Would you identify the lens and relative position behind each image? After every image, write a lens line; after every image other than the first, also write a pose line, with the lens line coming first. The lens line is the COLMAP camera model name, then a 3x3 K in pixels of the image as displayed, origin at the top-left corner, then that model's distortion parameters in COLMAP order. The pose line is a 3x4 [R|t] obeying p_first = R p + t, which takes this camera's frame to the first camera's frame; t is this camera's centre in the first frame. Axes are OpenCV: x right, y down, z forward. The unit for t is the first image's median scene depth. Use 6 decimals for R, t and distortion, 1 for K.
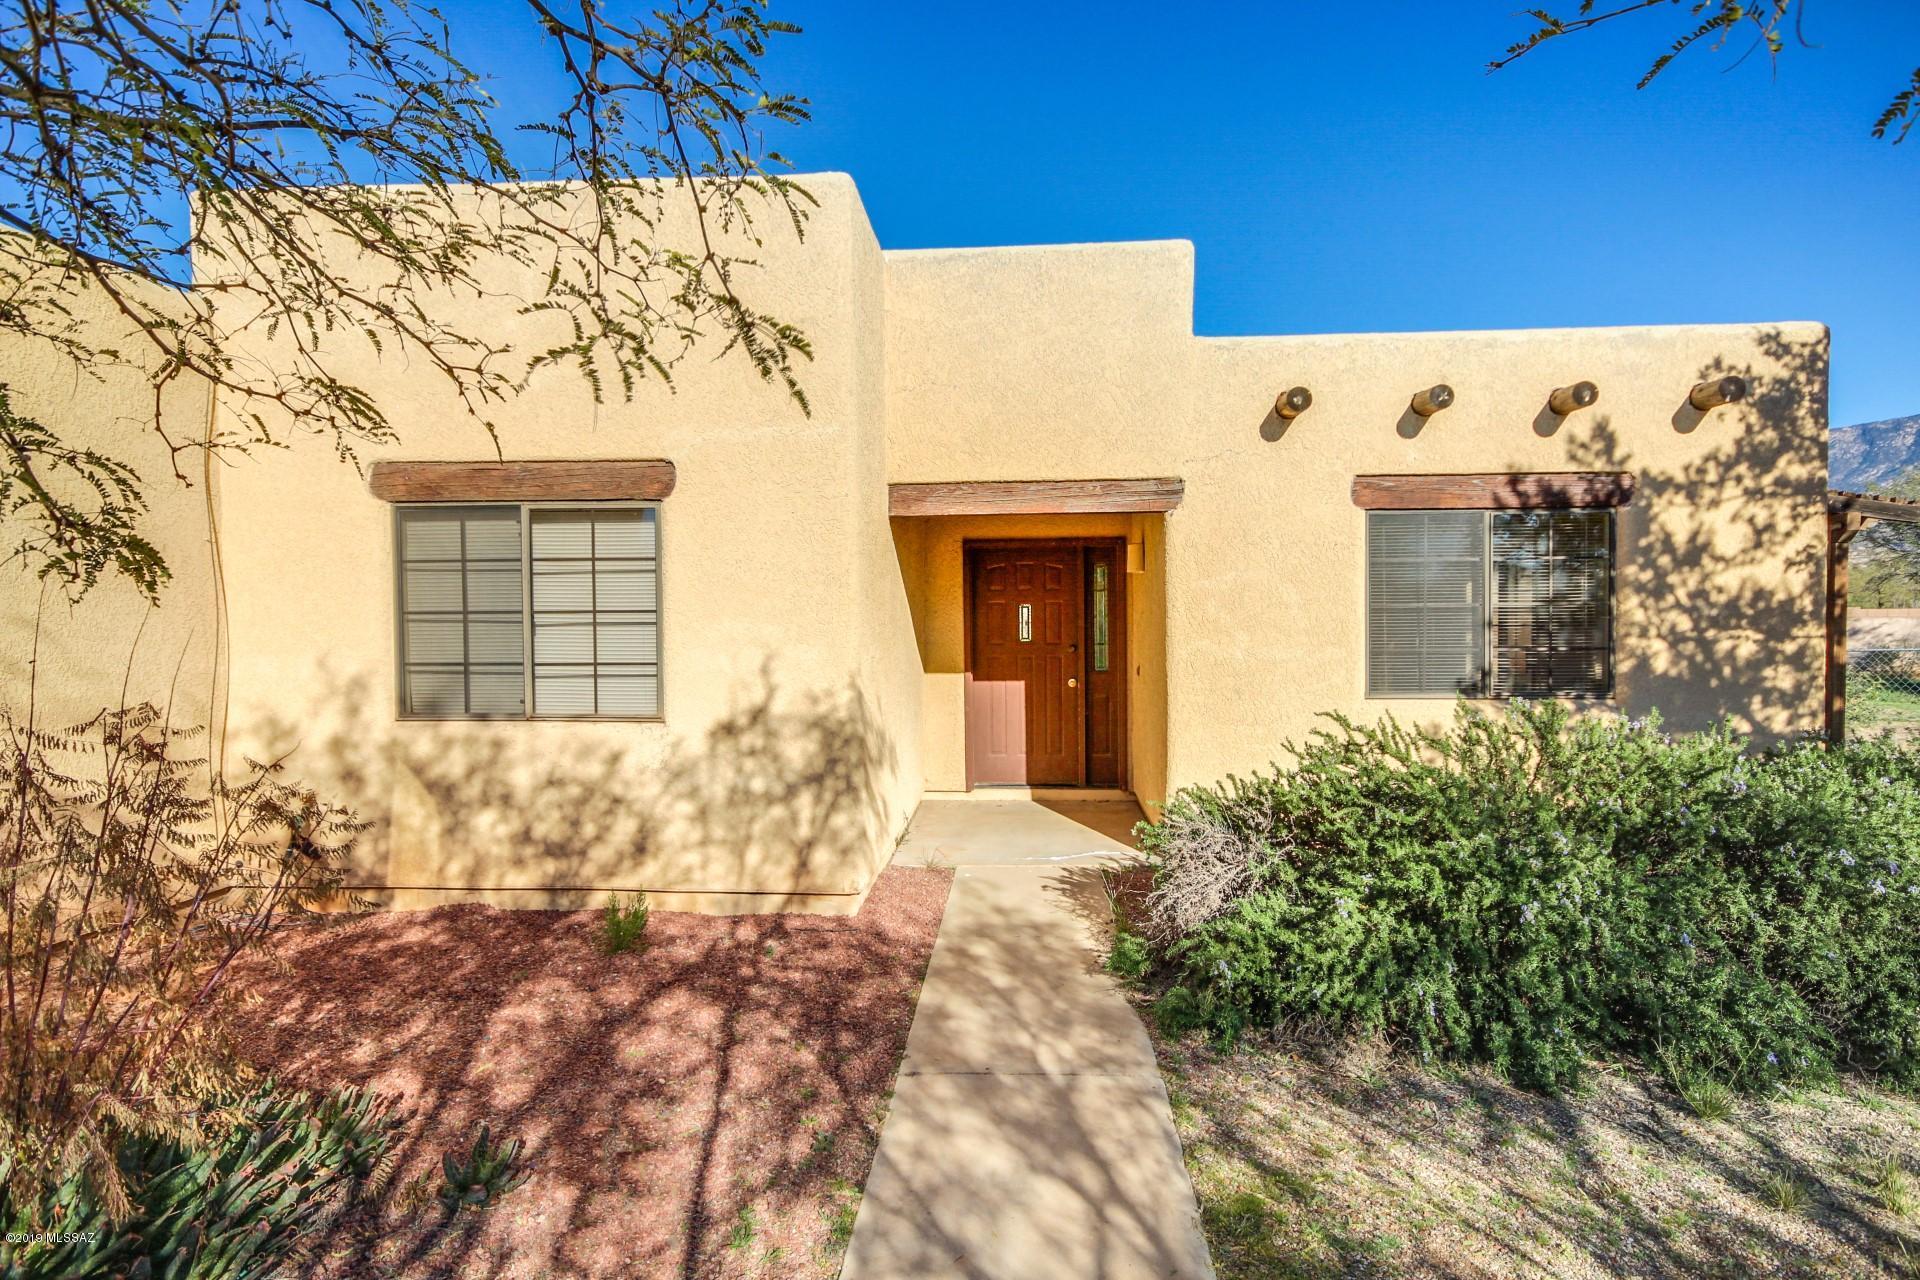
lens RADIAL K [[1061.0, 0, 960.1], [0, 1061.0, 640.8], [0, 0, 1]] dist [0.006761, 0.003599]
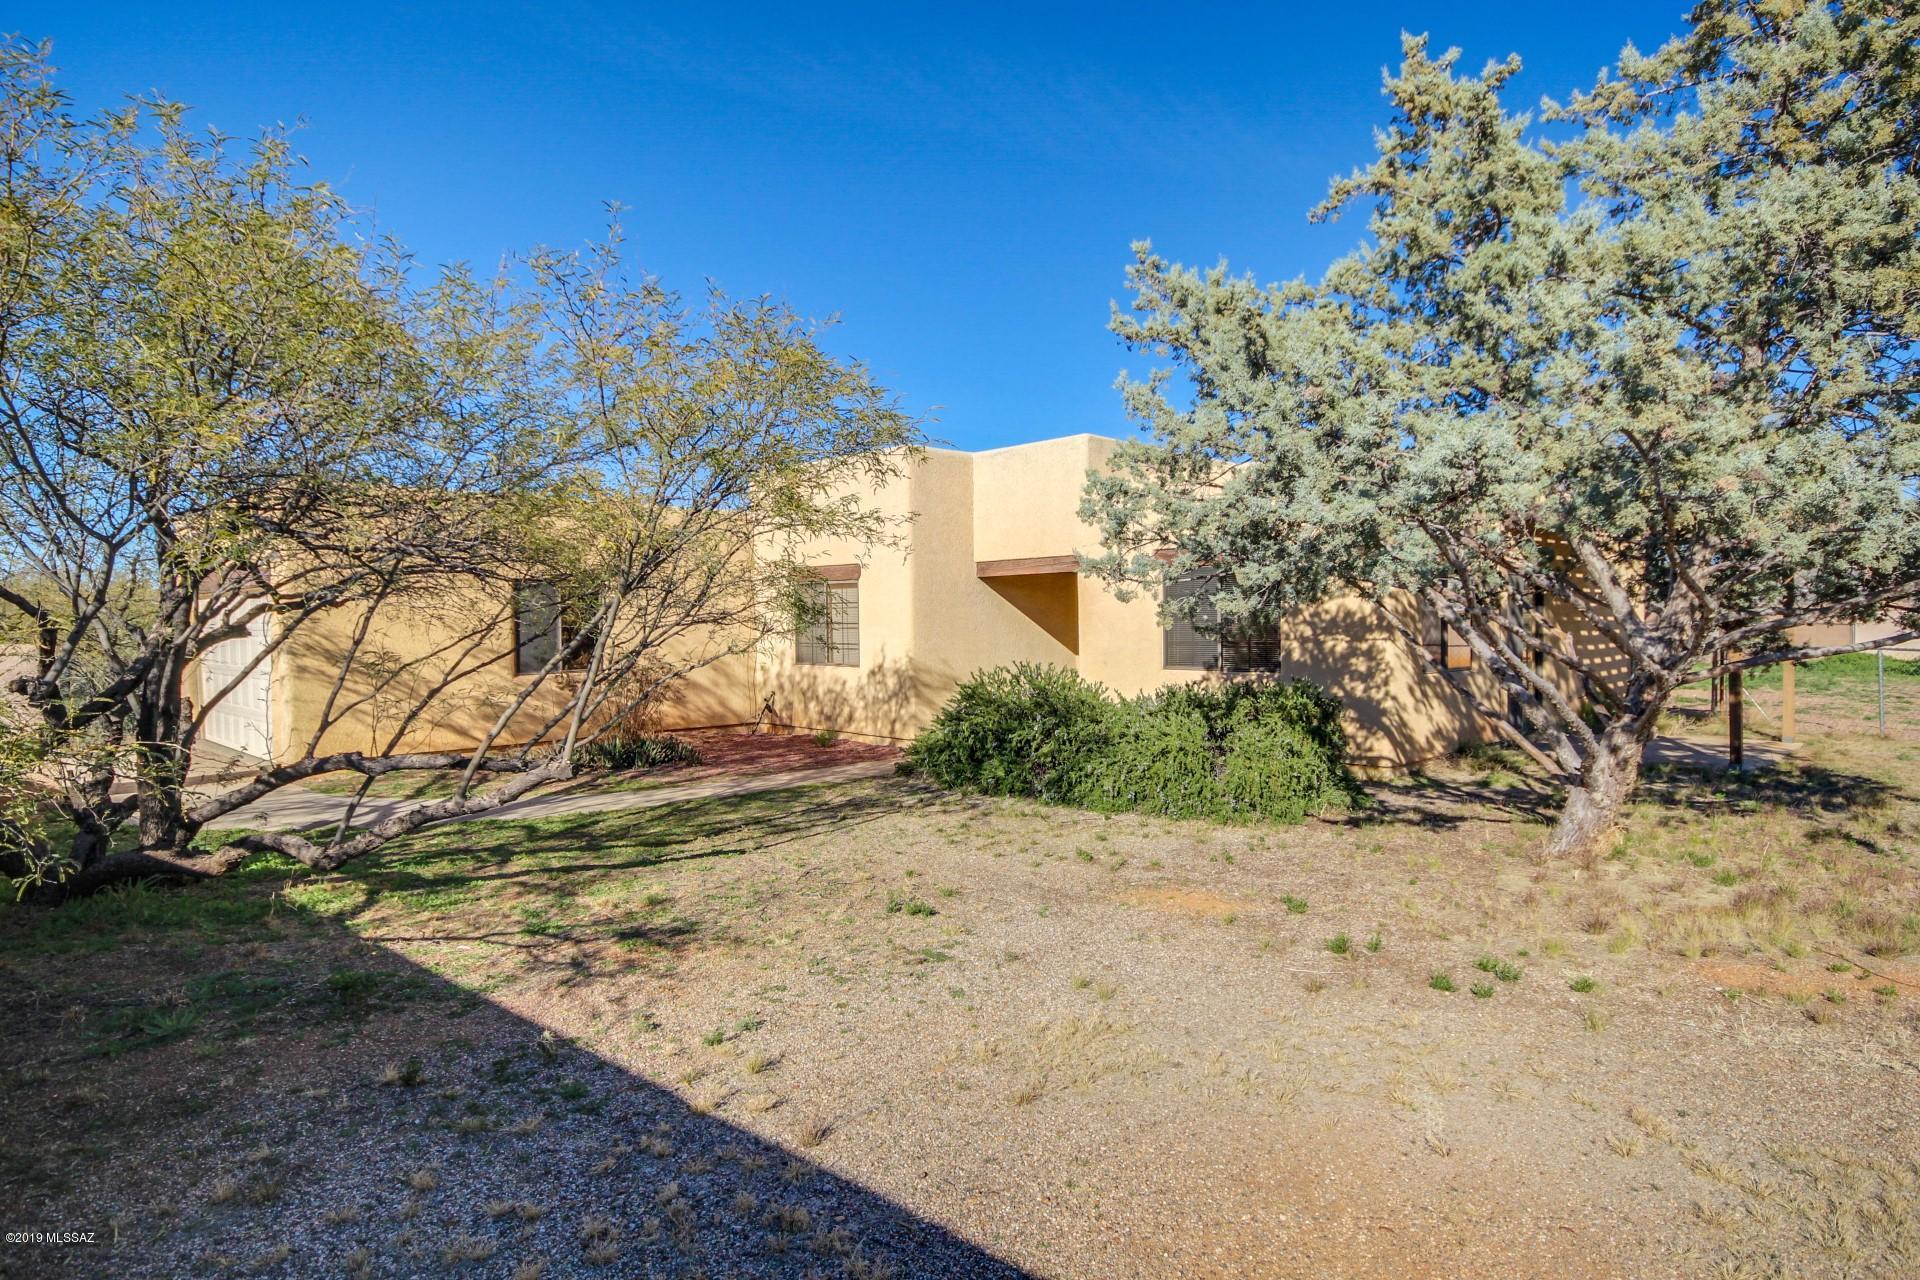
lens RADIAL K [[1061.0, 0, 959.9], [0, 1061.0, 637.6], [0, 0, 1]] dist [0.006761, 0.003599]
pose [[0.759678, 0.007966, -0.650251, 1.378209], [-0.003240, 0.999959, 0.008465, -0.019228], [0.650291, -0.004324, 0.759673, -0.673808]]
